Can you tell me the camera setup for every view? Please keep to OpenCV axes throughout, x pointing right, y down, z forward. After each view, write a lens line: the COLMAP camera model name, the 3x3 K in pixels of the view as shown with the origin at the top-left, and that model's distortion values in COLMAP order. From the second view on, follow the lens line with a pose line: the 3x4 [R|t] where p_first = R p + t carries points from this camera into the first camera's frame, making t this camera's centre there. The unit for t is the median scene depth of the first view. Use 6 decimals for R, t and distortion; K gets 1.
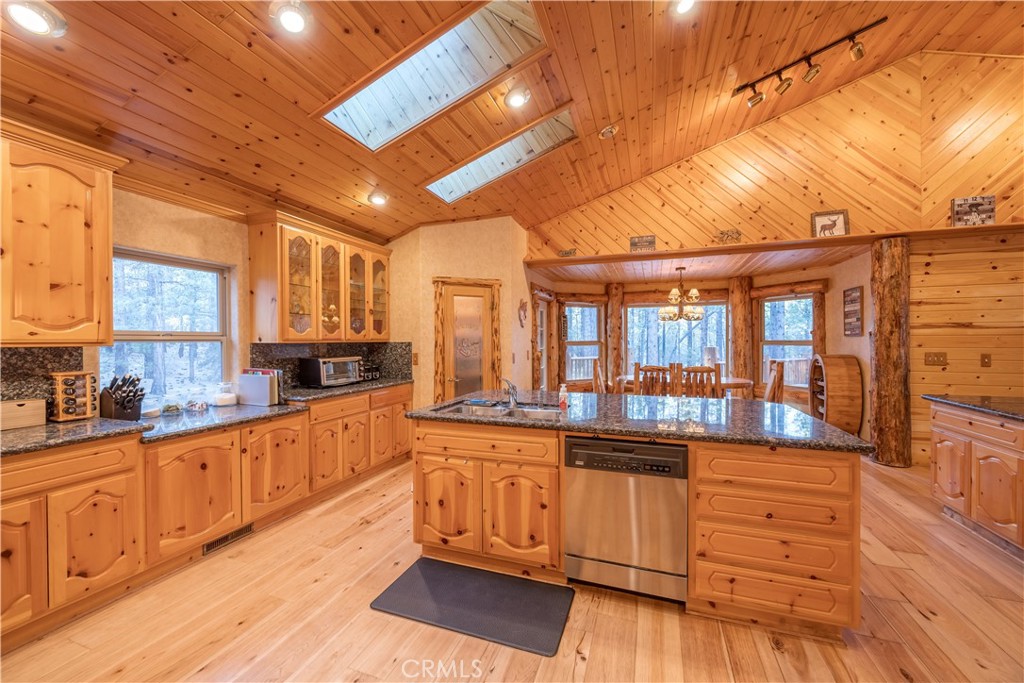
lens RADIAL K [[391.5, 0, 504.9], [0, 391.5, 342.7], [0, 0, 1]] dist [-0.000708, -0.000009]
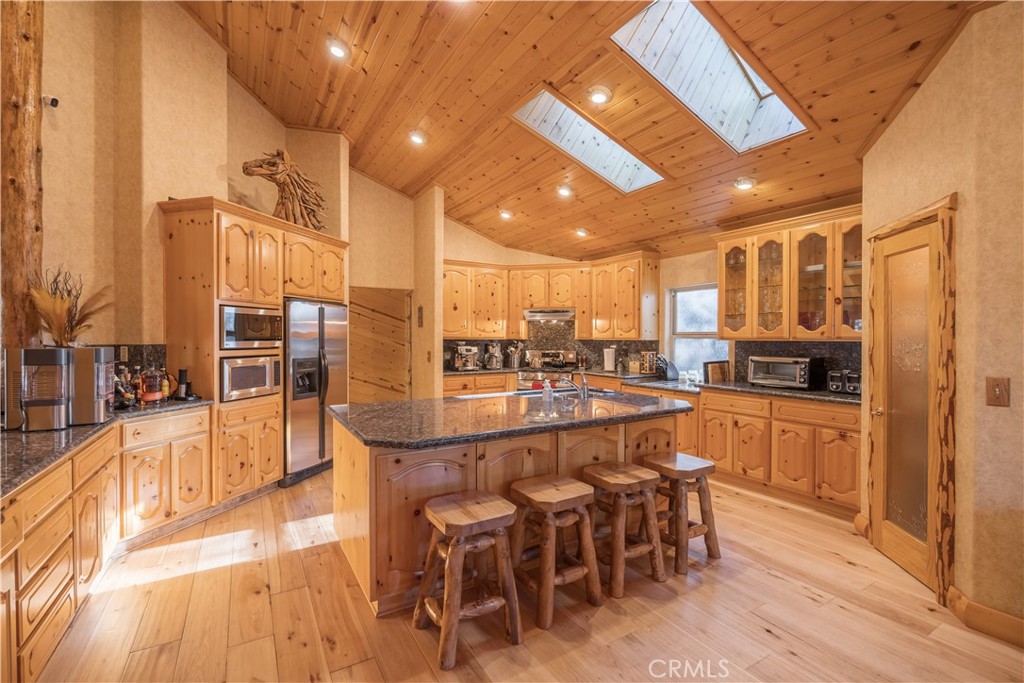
lens RADIAL K [[456.0, 0, 512.0], [0, 456.0, 341.5], [0, 0, 1]] dist [-0.000033, -0.000010]
pose [[-0.629374, 0.011948, -0.777011, 0.813016], [-0.004941, 0.999800, 0.019376, -0.016882], [0.777087, 0.016034, -0.629189, 1.192560]]
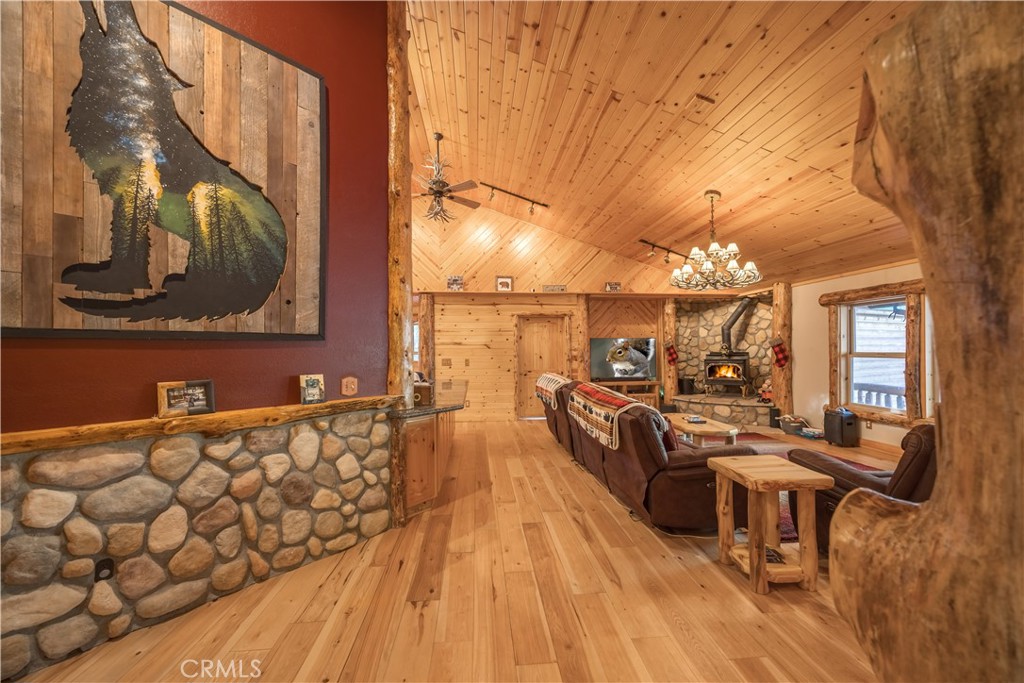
lens RADIAL K [[391.5, 0, 504.9], [0, 391.5, 342.7], [0, 0, 1]] dist [-0.000708, -0.000009]
pose [[0.910544, 0.004497, 0.413388, 0.625284], [0.005004, 0.999748, -0.021896, -0.007828], [-0.413382, 0.022006, 0.910292, -0.791115]]
